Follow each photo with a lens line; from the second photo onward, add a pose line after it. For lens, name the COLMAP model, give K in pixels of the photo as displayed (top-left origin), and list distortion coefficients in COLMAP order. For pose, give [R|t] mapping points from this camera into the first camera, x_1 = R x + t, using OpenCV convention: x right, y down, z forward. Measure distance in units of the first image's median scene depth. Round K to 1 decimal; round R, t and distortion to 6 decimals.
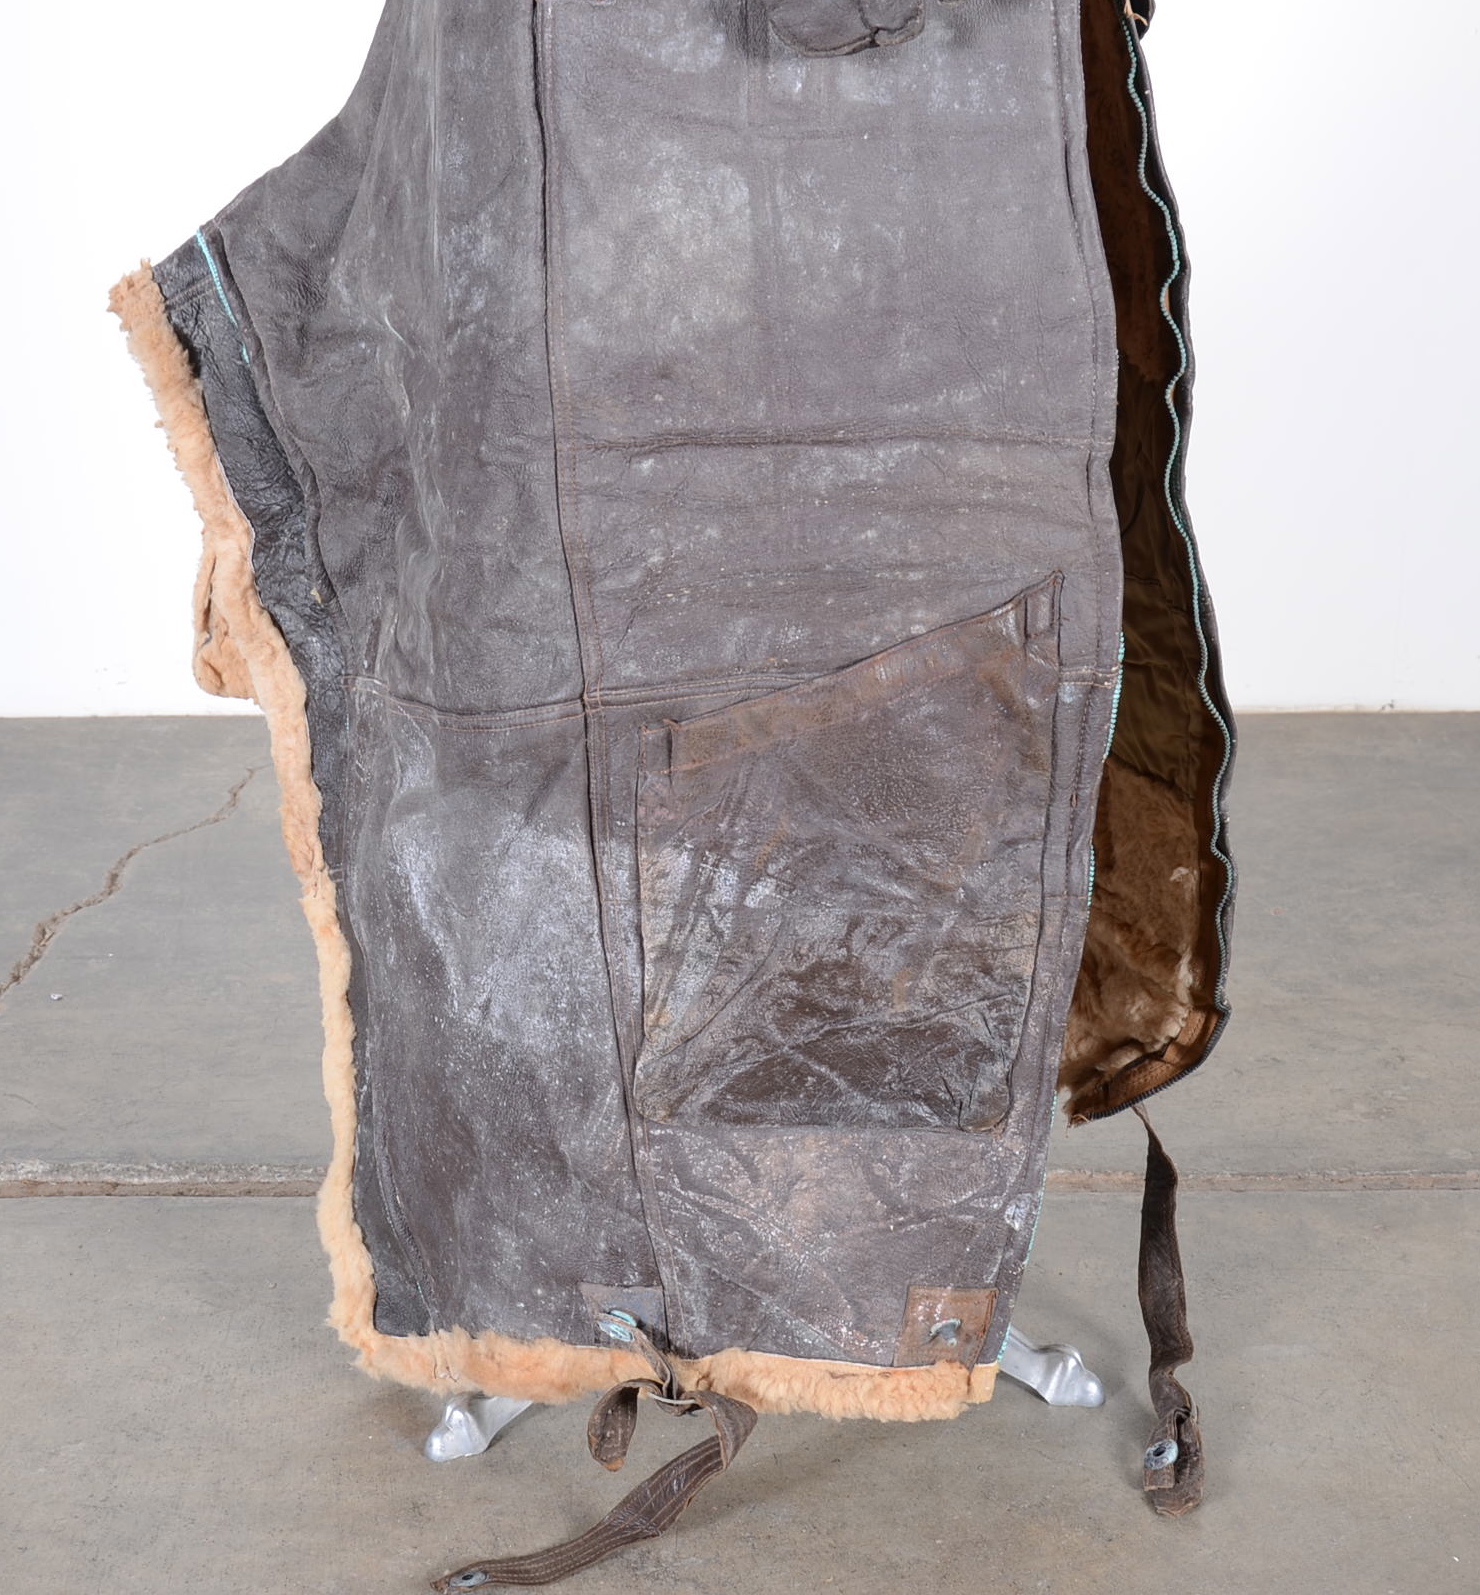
lens RADIAL K [[2879.0, 0, 683.3], [0, 2879.0, 803.3], [0, 0, 1]] dist [-0.036170, 0.352414]
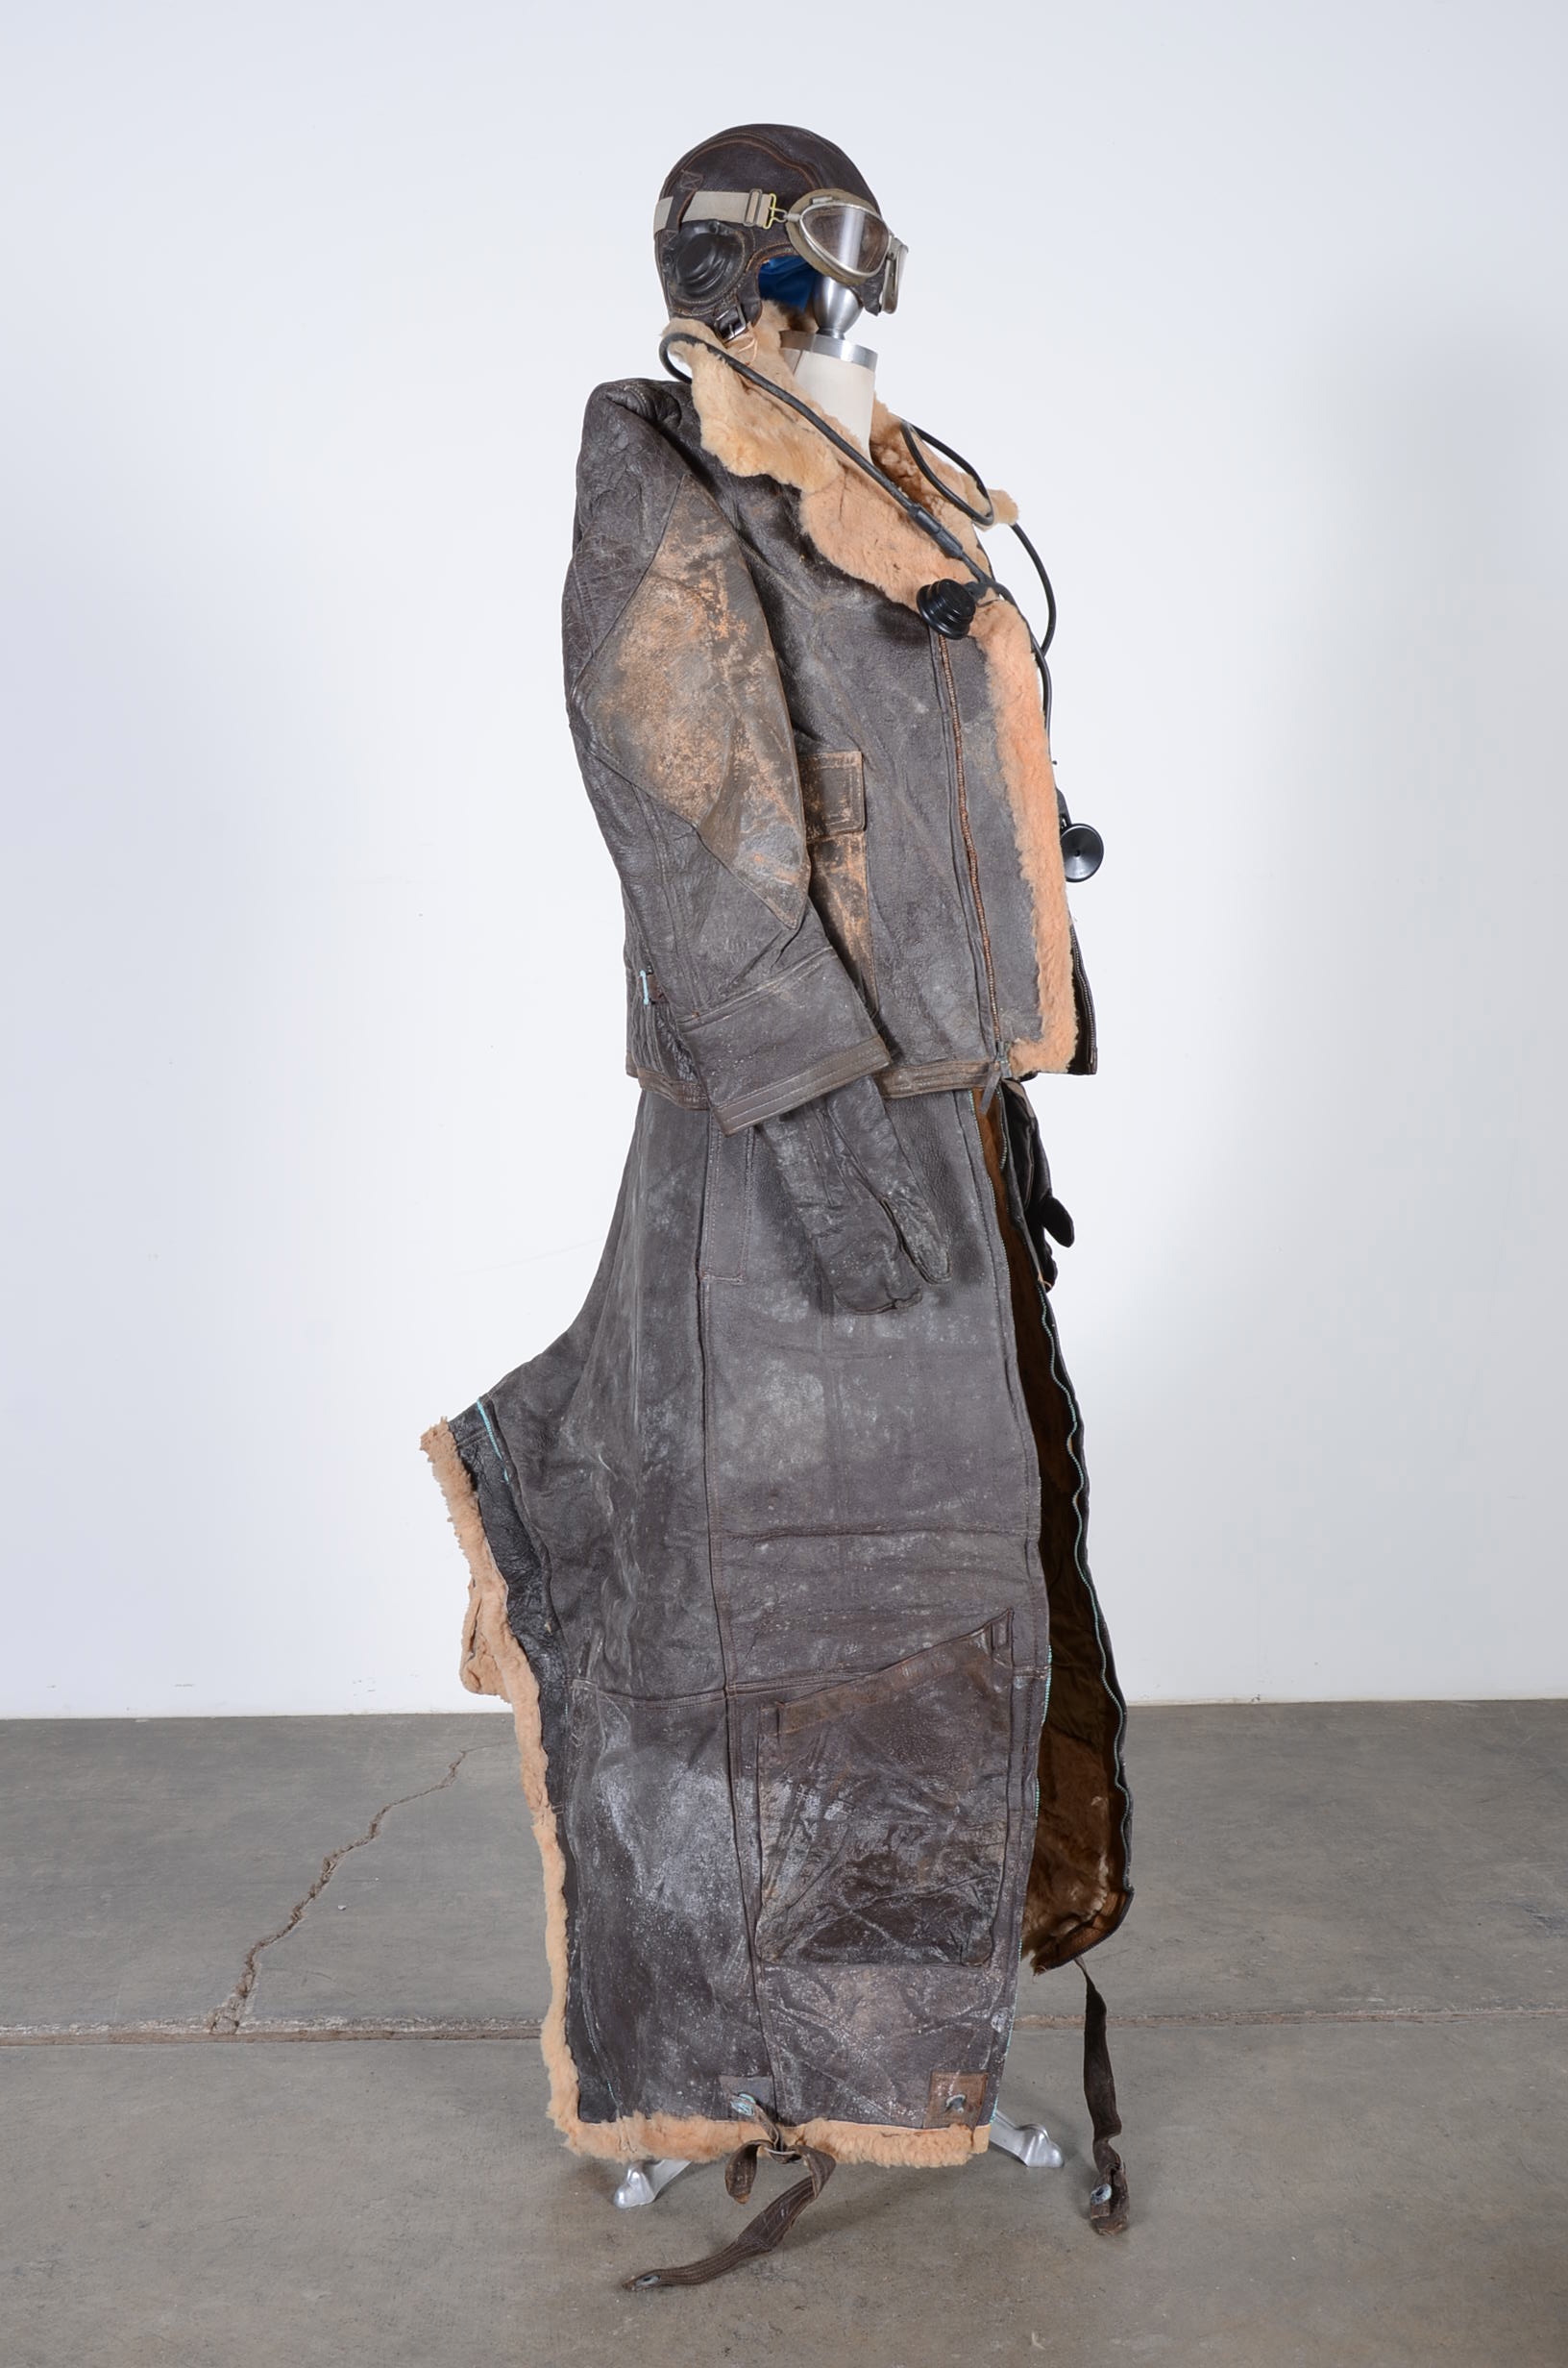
lens RADIAL K [[2237.2, 0, 784.0], [0, 2237.2, 1184.0], [0, 0, 1]] dist [-0.109369, 0.213732]
pose [[0.999814, -0.004650, 0.018712, -0.022143], [0.009450, 0.964107, -0.265347, 0.021571], [-0.016807, 0.265475, 0.963971, -0.284673]]
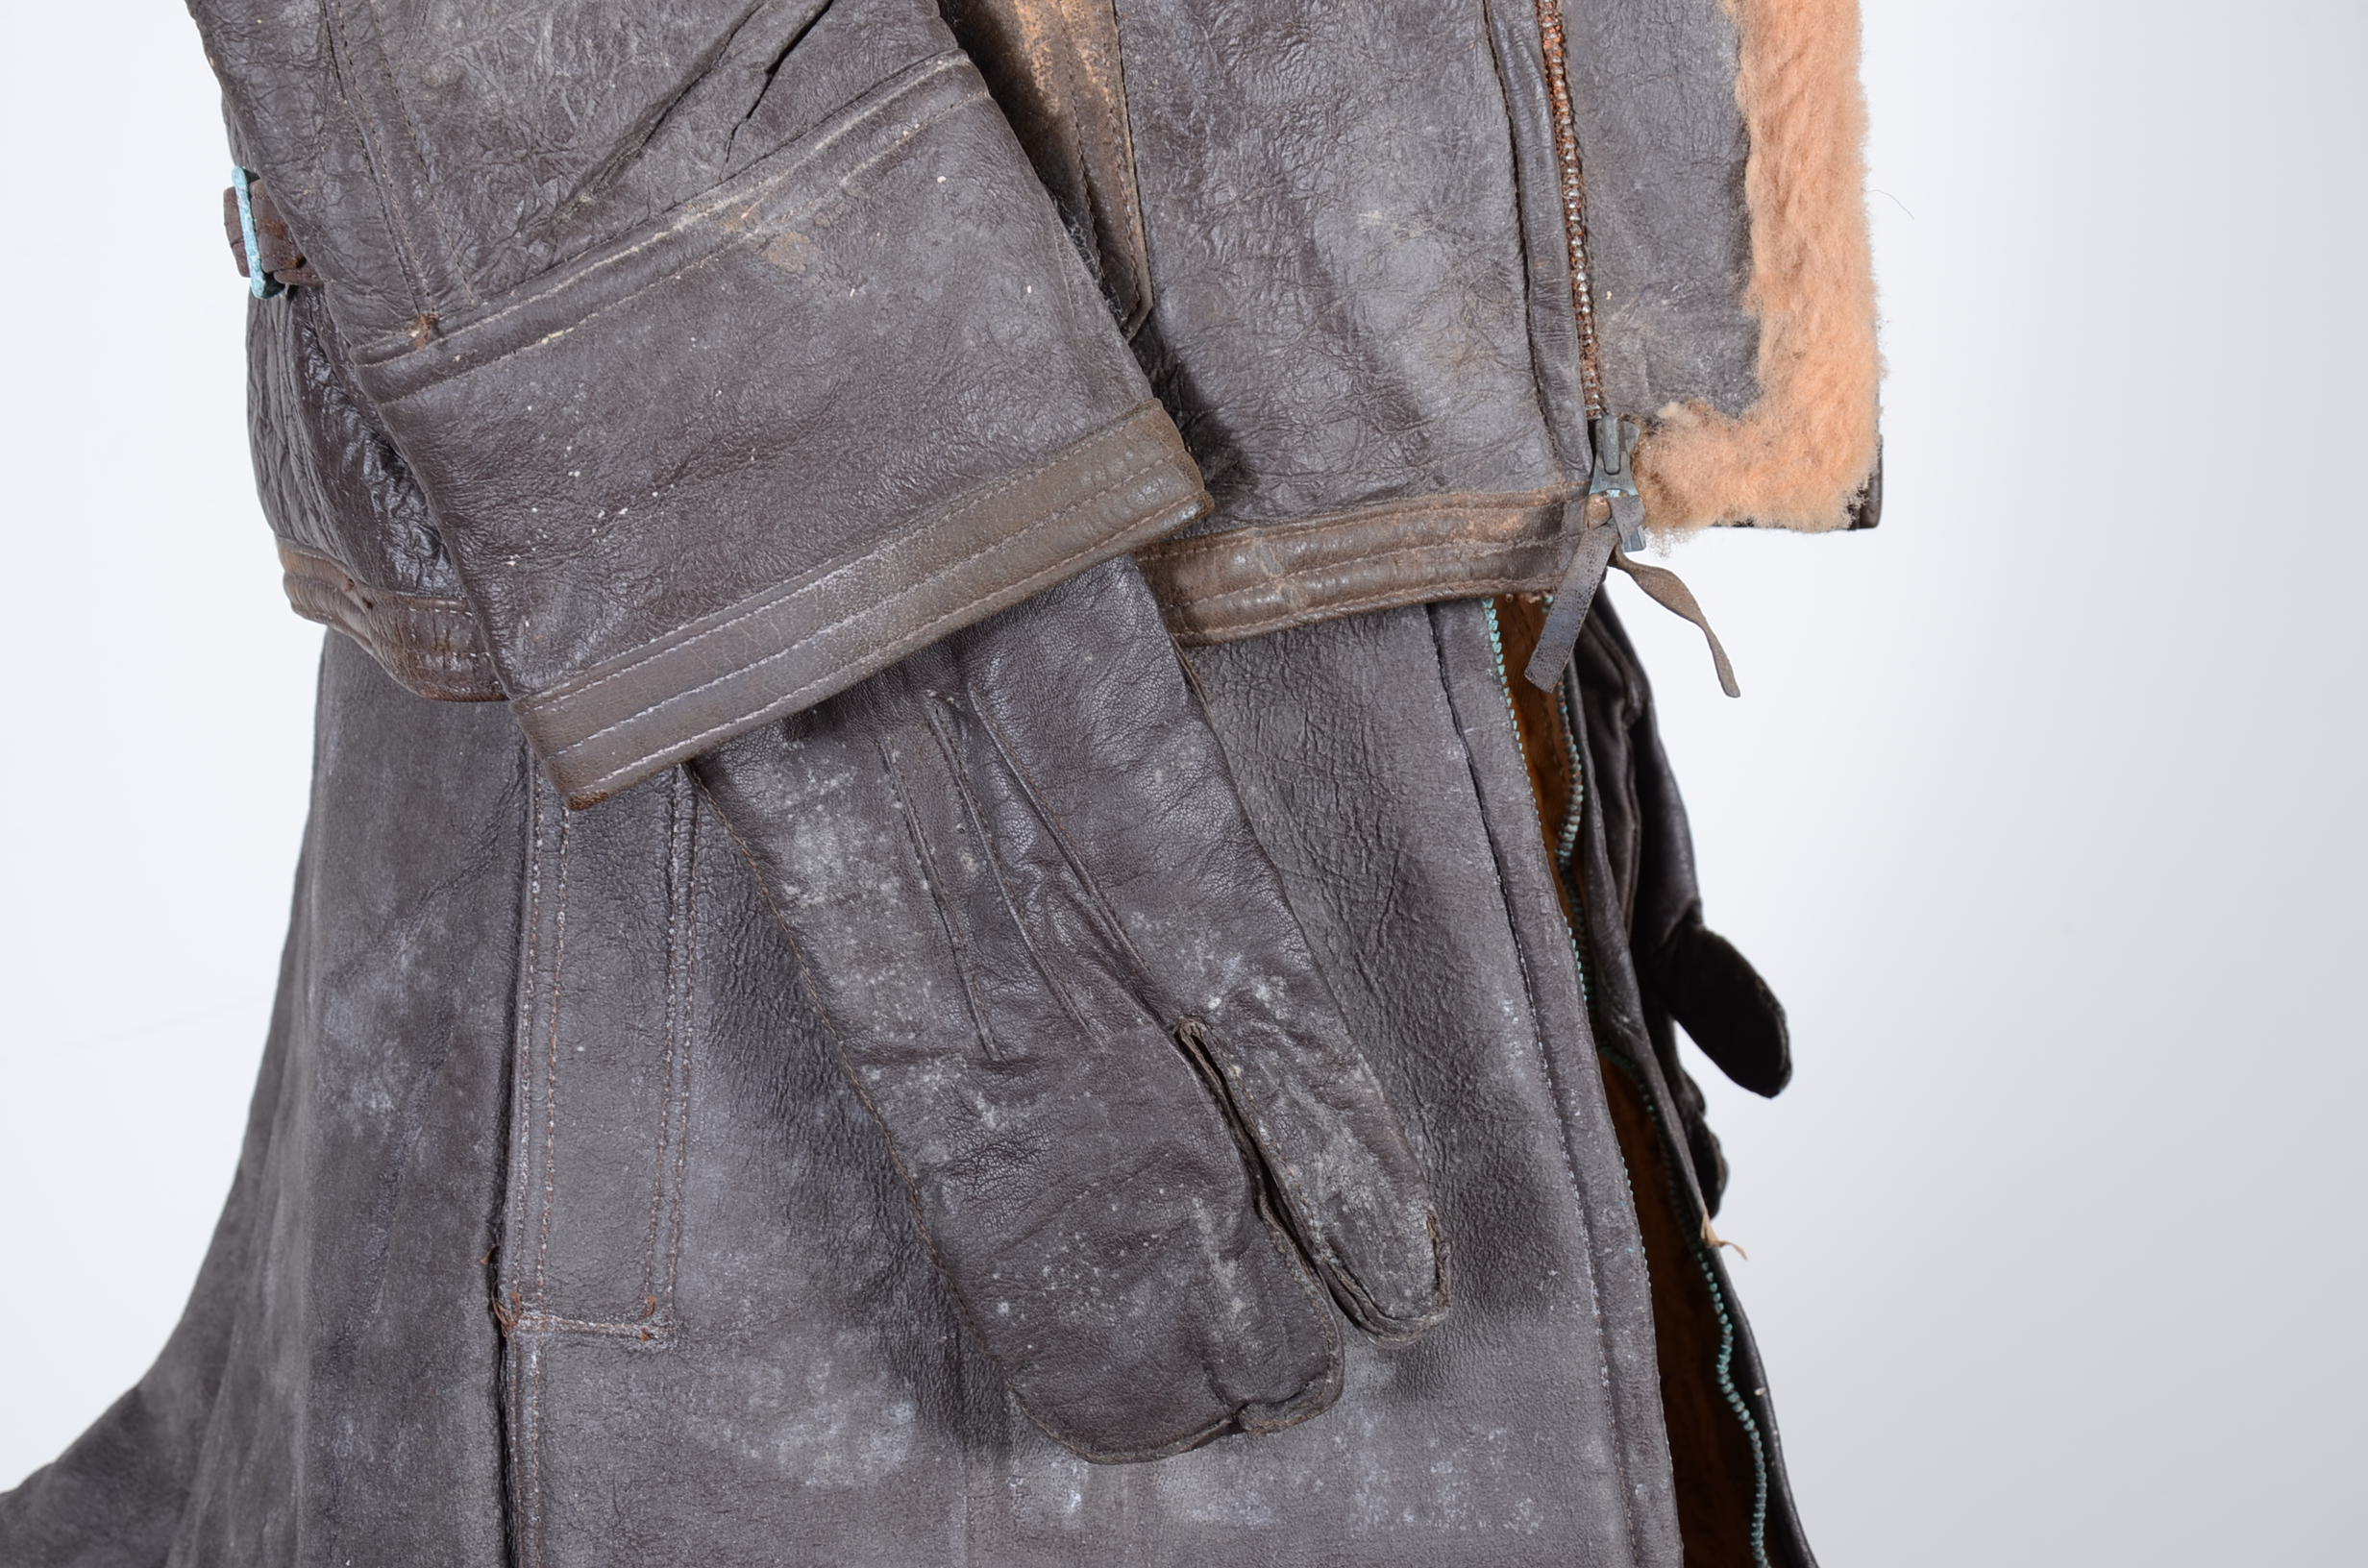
lens RADIAL K [[4016.2, 0, 1184.0], [0, 4016.2, 784.0], [0, 0, 1]] dist [0.159121, 0.875690]
pose [[0.995211, -0.031196, 0.092640, 0.000347], [0.053390, 0.967334, -0.247817, -0.171838], [-0.081883, 0.251577, 0.964367, 0.290680]]
